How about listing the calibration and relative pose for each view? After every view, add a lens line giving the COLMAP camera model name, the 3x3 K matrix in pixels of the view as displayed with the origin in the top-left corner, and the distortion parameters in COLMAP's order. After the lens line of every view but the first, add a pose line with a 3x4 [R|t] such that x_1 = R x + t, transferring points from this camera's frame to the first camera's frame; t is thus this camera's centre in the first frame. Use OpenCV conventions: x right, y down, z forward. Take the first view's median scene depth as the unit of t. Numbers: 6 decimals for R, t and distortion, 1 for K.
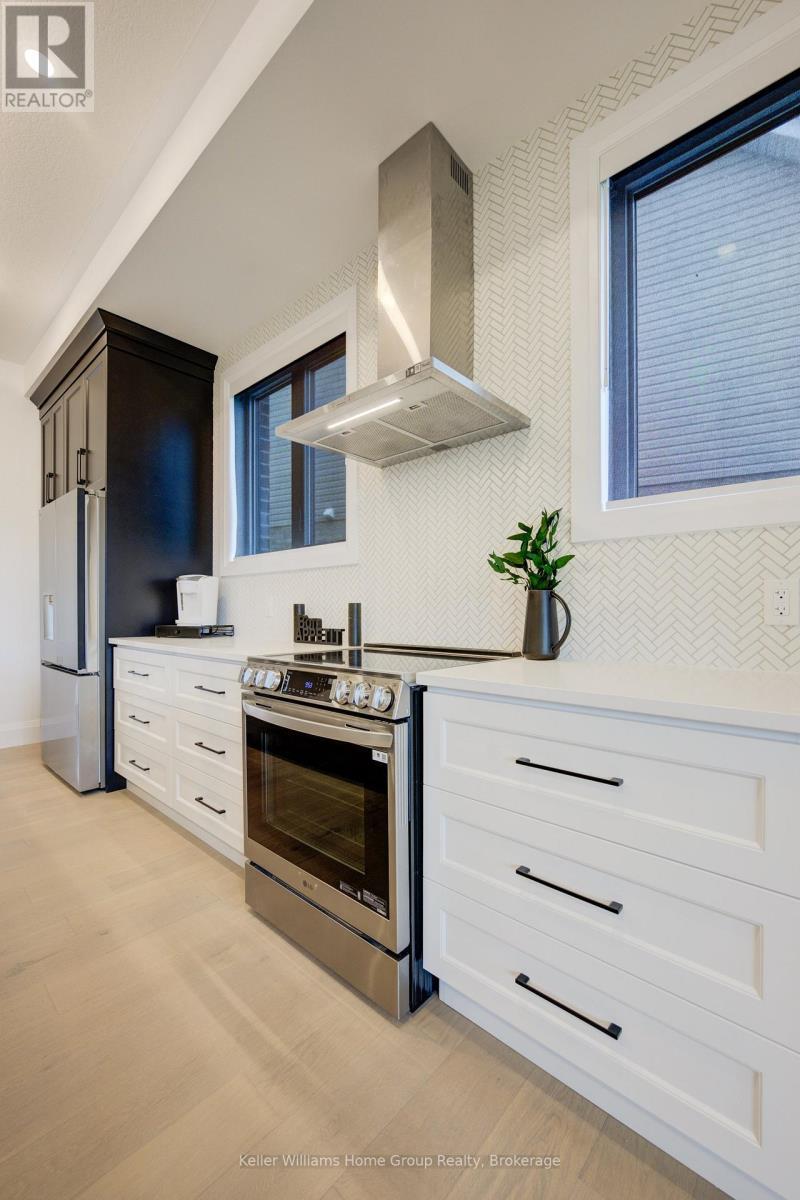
lens RADIAL K [[485.4, 0, 401.8], [0, 485.4, 606.2], [0, 0, 1]] dist [-0.006163, 0.001228]
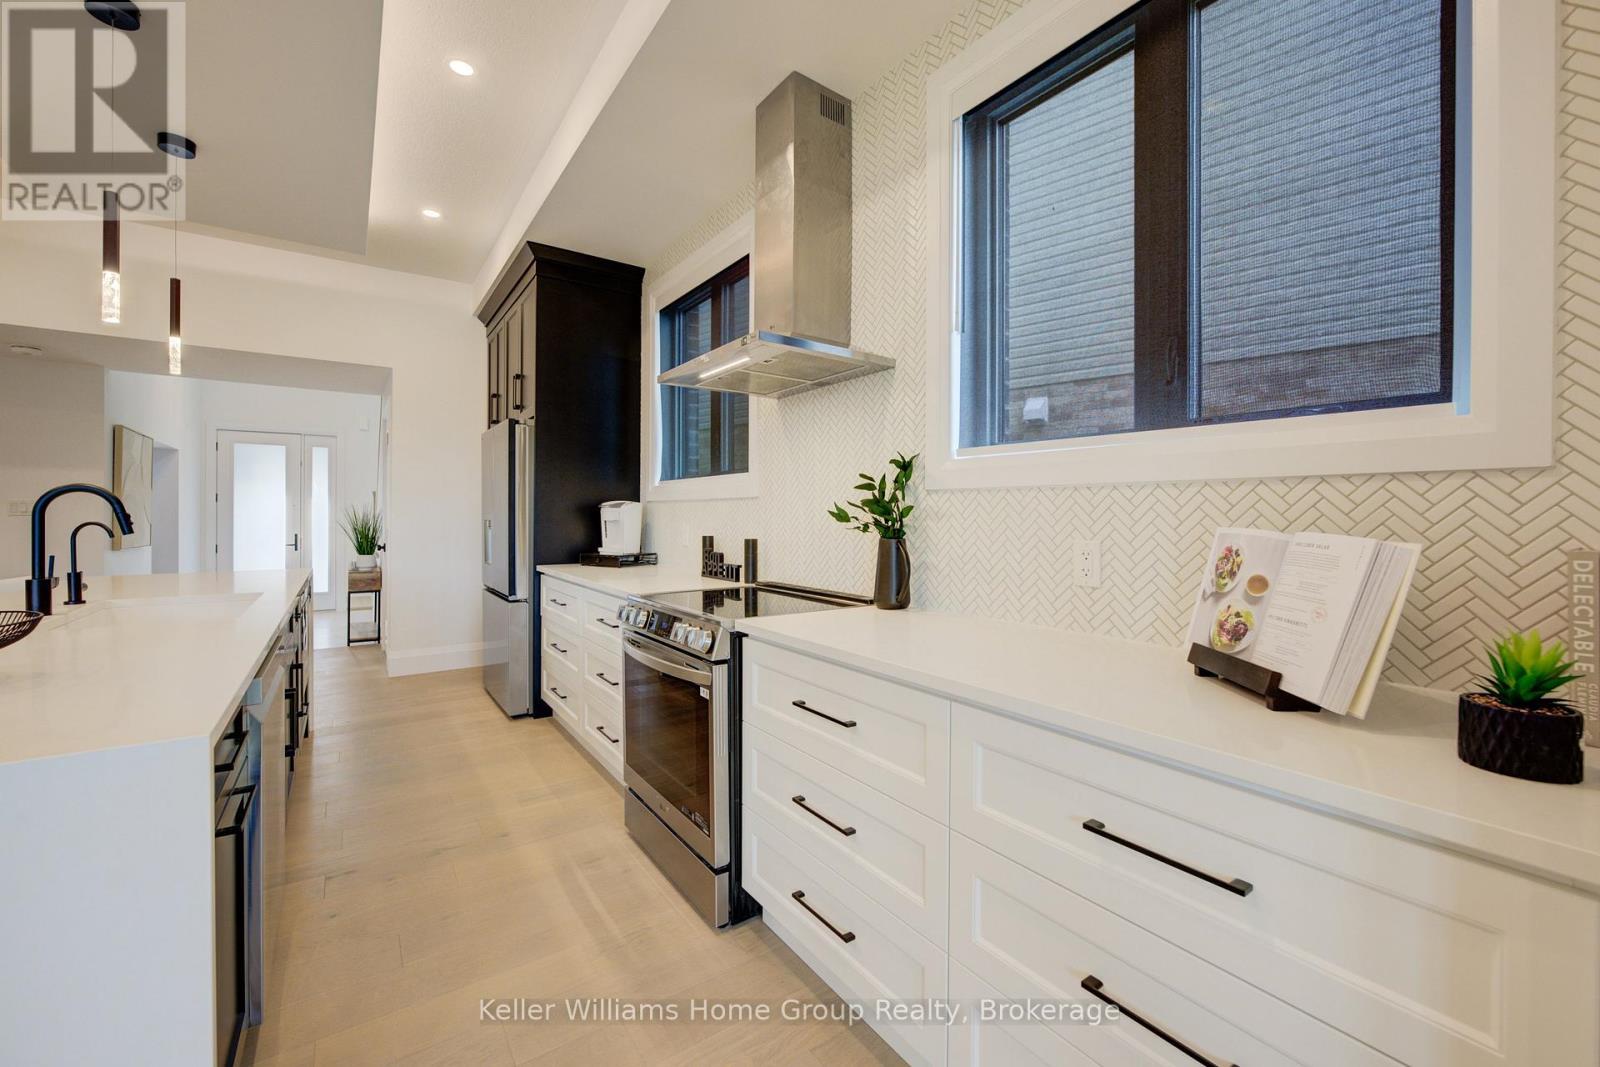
lens RADIAL K [[647.2, 0, 809.4], [0, 647.2, 508.6], [0, 0, 1]] dist [-0.006163, 0.001228]
pose [[0.976765, 0.003808, -0.214280, 0.356663], [-0.003949, 0.999992, -0.000231, -0.081900], [0.214278, 0.001072, 0.976772, -0.287852]]
